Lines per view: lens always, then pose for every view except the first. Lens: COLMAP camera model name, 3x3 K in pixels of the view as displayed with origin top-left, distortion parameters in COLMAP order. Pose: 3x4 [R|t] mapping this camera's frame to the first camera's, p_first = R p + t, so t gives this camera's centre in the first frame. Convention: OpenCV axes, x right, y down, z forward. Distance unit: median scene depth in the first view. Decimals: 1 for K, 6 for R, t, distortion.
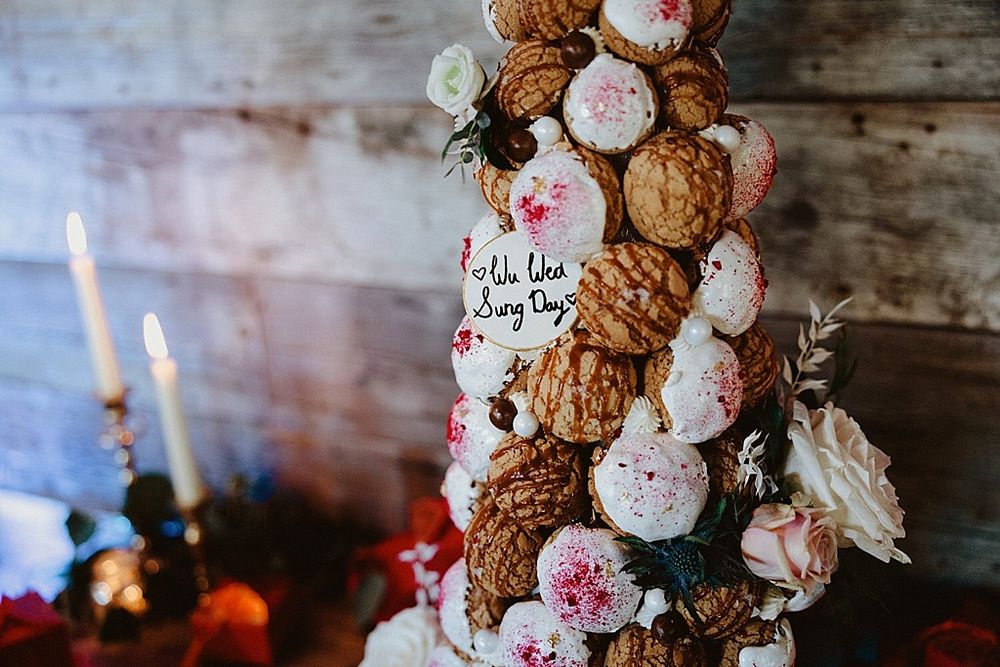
lens RADIAL K [[960.5, 0, 499.0], [0, 960.5, 335.2], [0, 0, 1]] dist [0.010223, 0.000000]
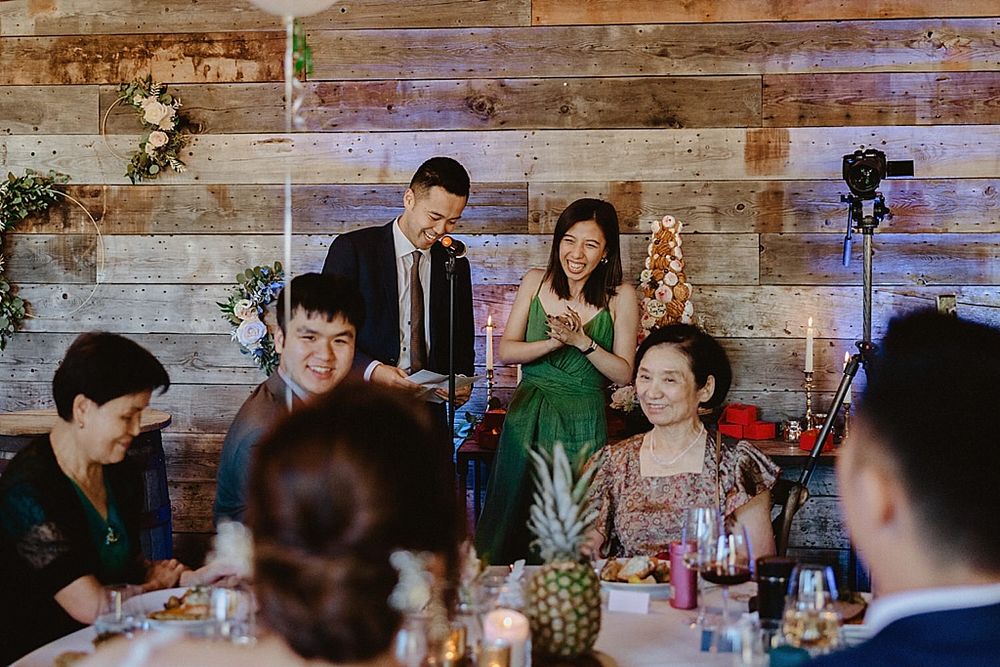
lens RADIAL K [[1271.6, 0, 500.2], [0, 1271.6, 332.6], [0, 0, 1]] dist [-0.003294, 0.000000]
pose [[0.968767, 0.017275, 0.247371, -1.941150], [0.045058, 0.968700, -0.244110, 1.342785], [-0.243846, 0.247632, 0.937666, -4.163356]]
